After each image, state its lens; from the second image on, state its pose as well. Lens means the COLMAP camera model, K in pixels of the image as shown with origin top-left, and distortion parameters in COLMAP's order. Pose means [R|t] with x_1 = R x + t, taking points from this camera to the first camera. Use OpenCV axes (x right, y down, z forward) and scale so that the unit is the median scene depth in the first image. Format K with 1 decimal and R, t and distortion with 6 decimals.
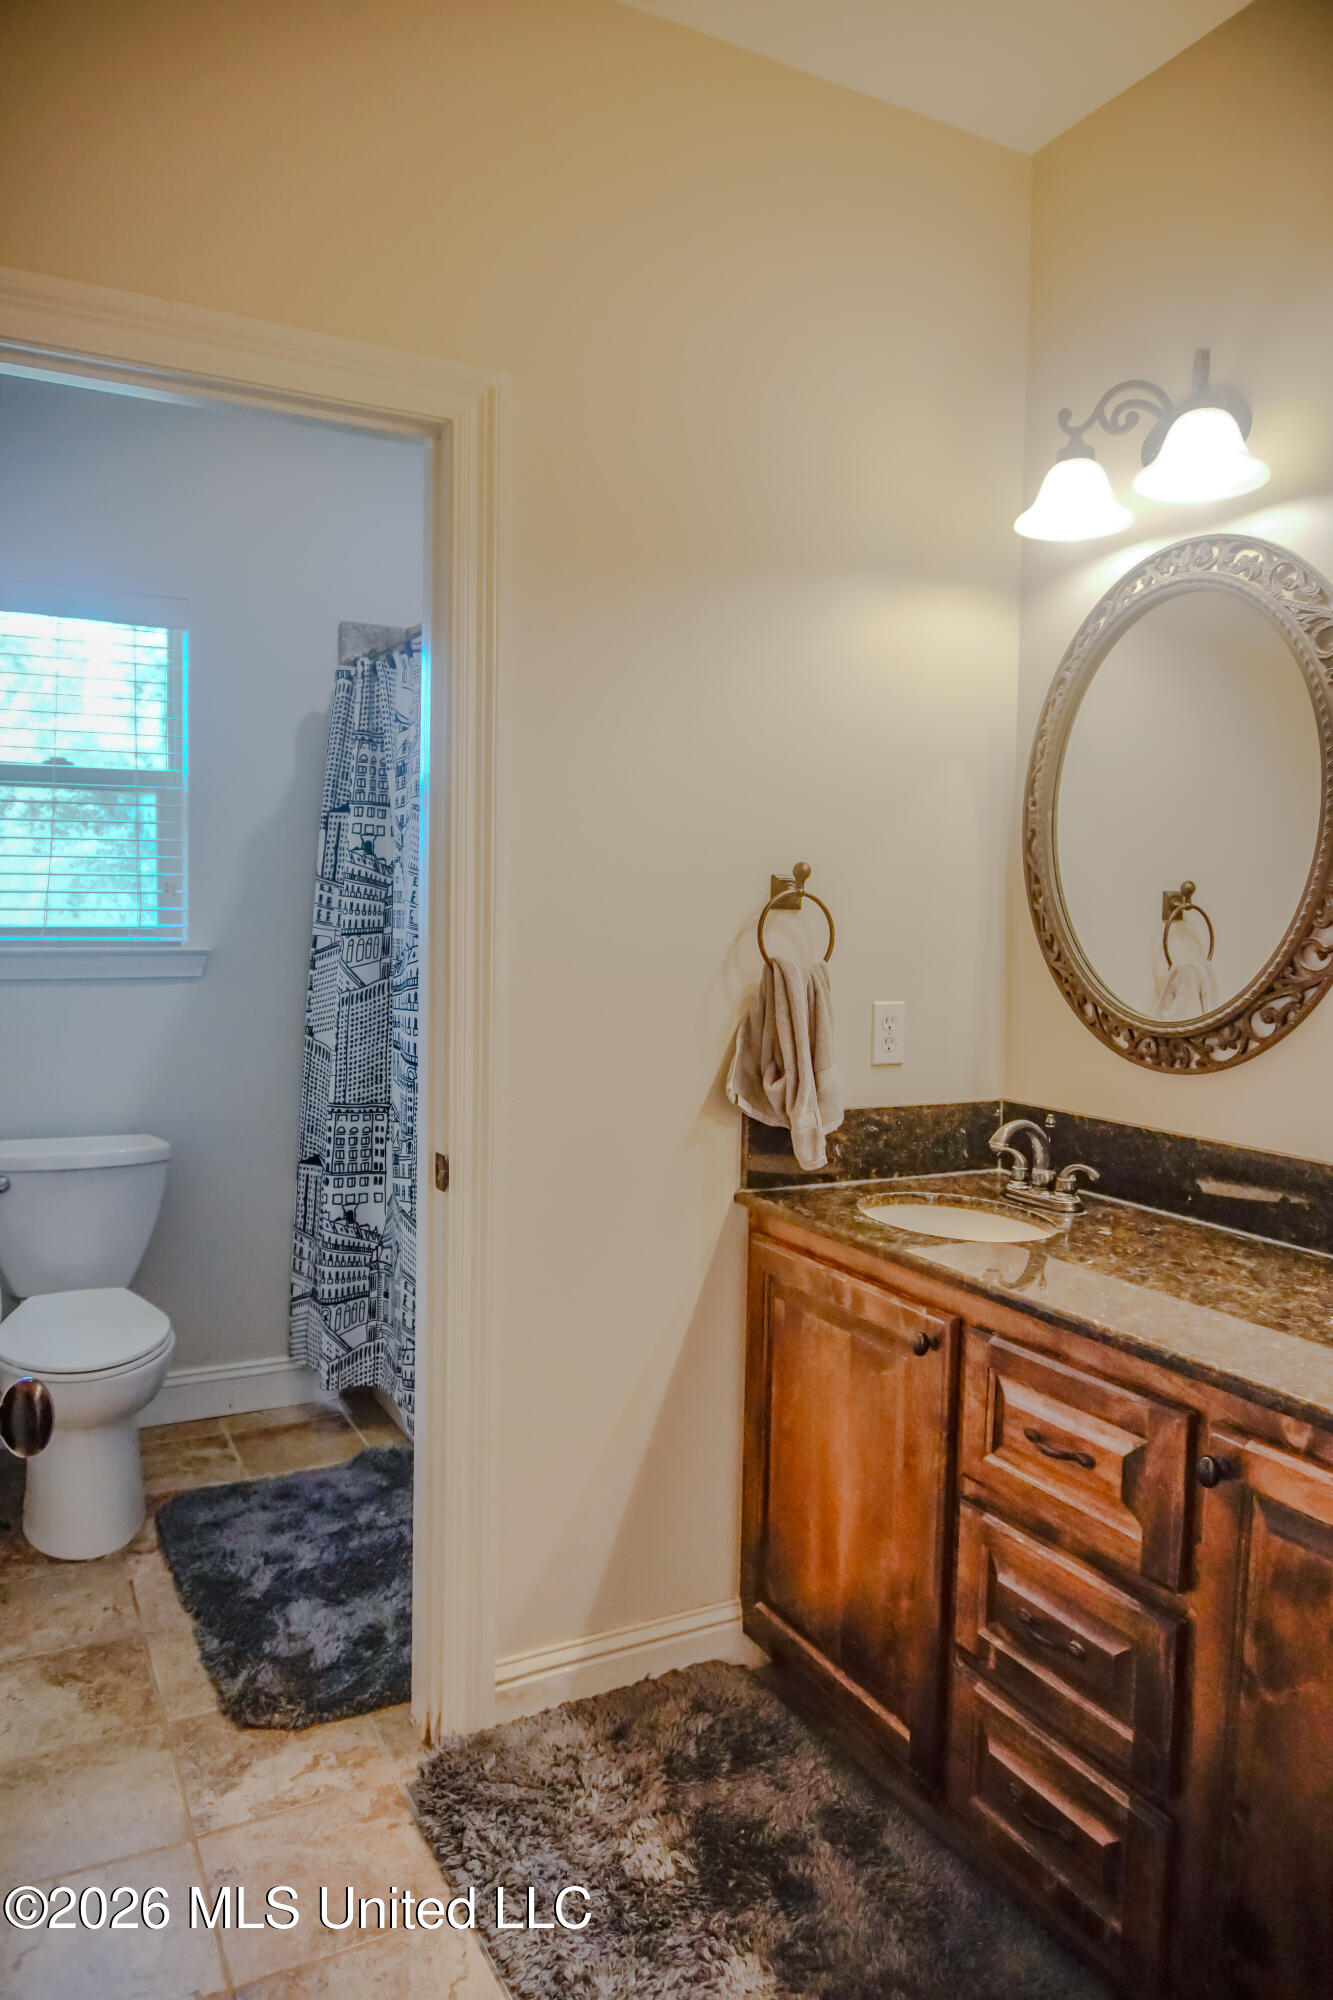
lens RADIAL K [[1336.7, 0, 663.5], [0, 1336.7, 994.4], [0, 0, 1]] dist [-0.054234, 0.045287]
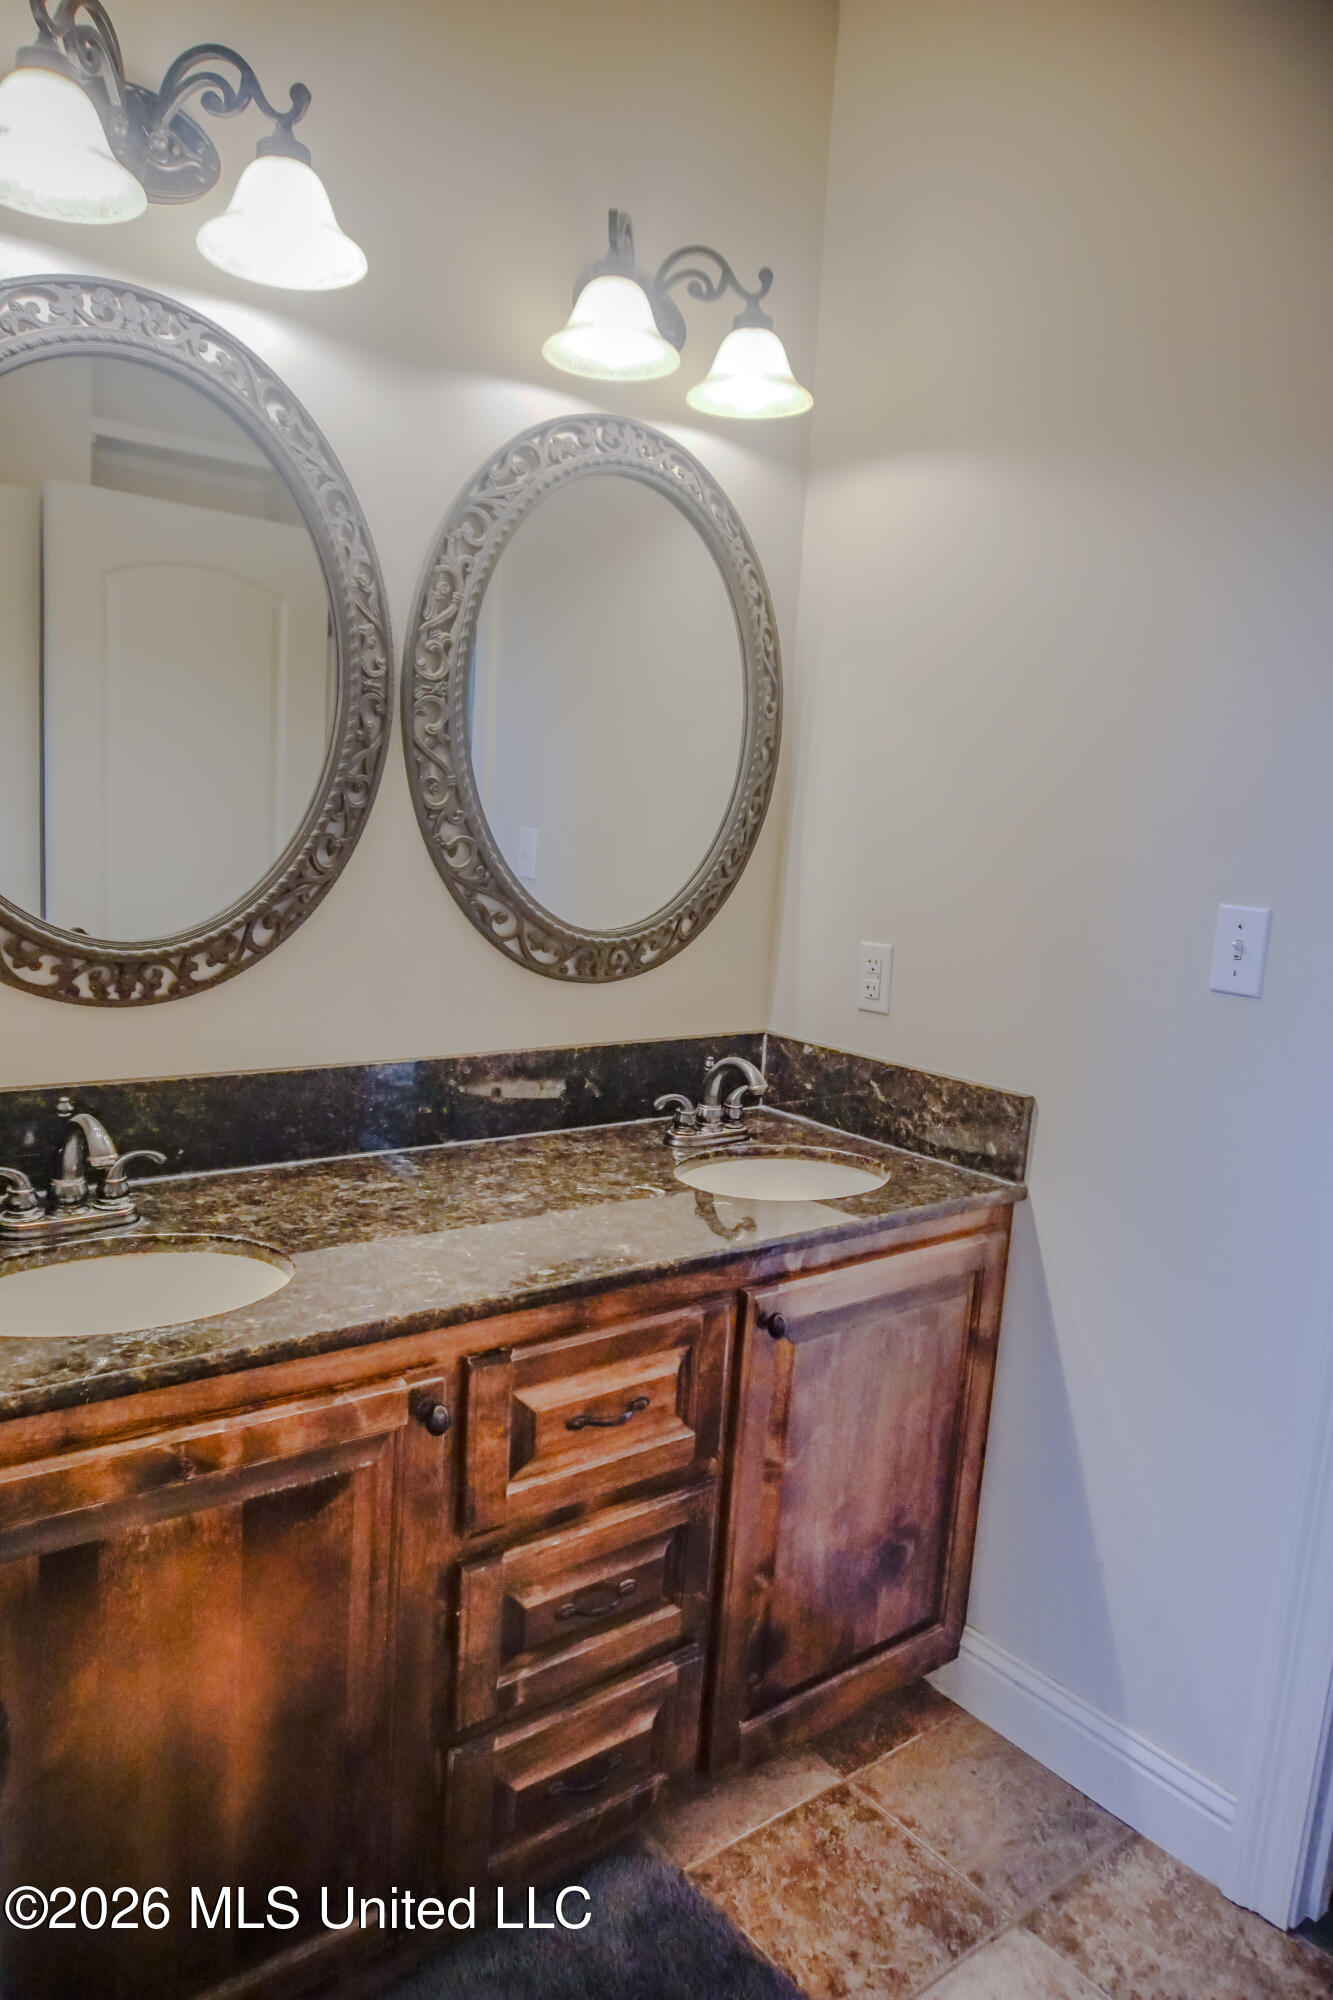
lens RADIAL K [[1336.7, 0, 663.5], [0, 1336.7, 994.4], [0, 0, 1]] dist [-0.054234, 0.045287]
pose [[-0.158218, -0.178773, 0.971086, -0.534570], [-0.001342, 0.983511, 0.180841, -0.112429], [-0.987403, 0.027309, -0.155849, 1.033481]]
